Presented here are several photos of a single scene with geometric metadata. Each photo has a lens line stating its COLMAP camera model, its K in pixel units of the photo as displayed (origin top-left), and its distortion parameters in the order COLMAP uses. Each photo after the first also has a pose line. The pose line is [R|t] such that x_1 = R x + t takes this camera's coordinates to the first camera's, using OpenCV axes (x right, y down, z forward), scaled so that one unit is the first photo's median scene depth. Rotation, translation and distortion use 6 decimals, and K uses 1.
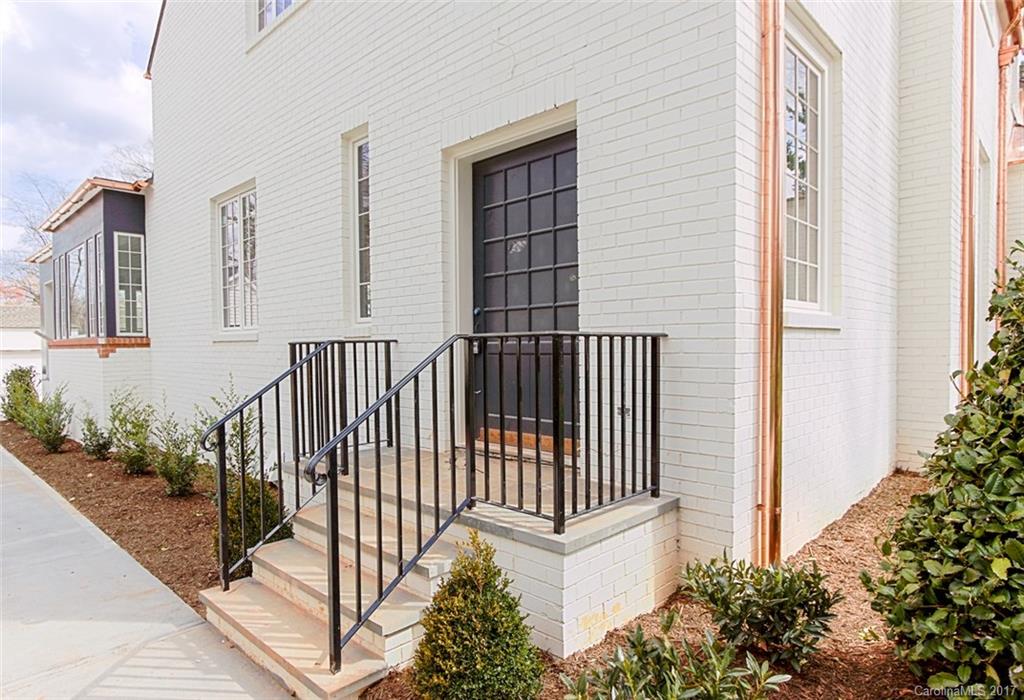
lens RADIAL K [[595.7, 0, 512.0], [0, 595.7, 350.0], [0, 0, 1]] dist [-0.000670, -0.001134]
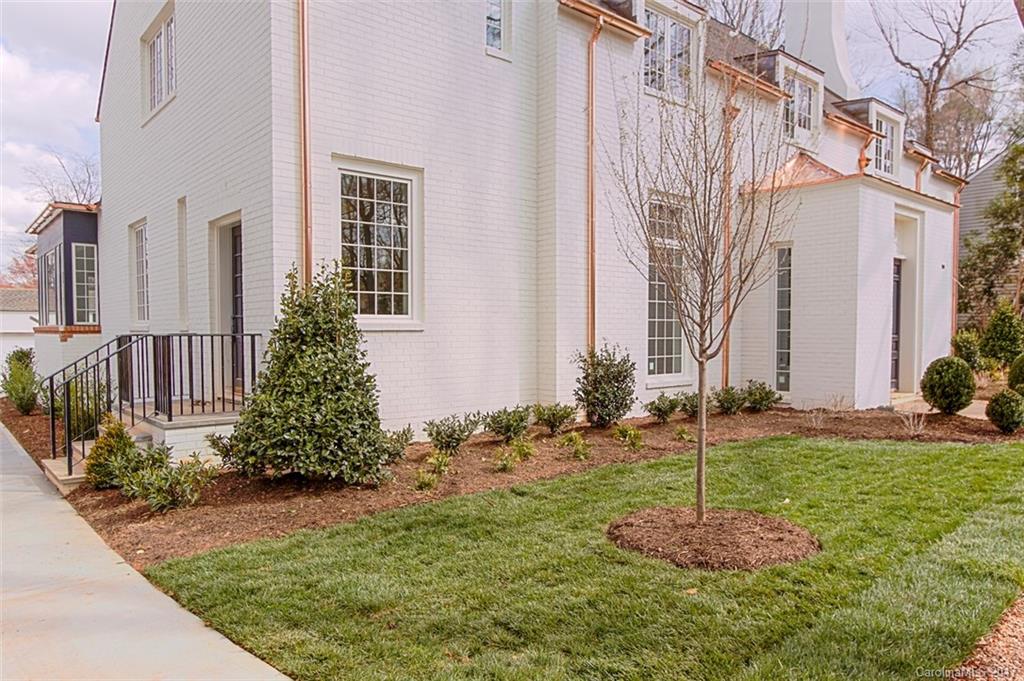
lens RADIAL K [[664.3, 0, 512.0], [0, 664.3, 340.5], [0, 0, 1]] dist [0.037524, 0.001701]
pose [[0.996138, 0.010895, -0.087122, 0.398970], [-0.010354, 0.999924, 0.006653, -0.008979], [0.087188, -0.005725, 0.996175, -0.361102]]
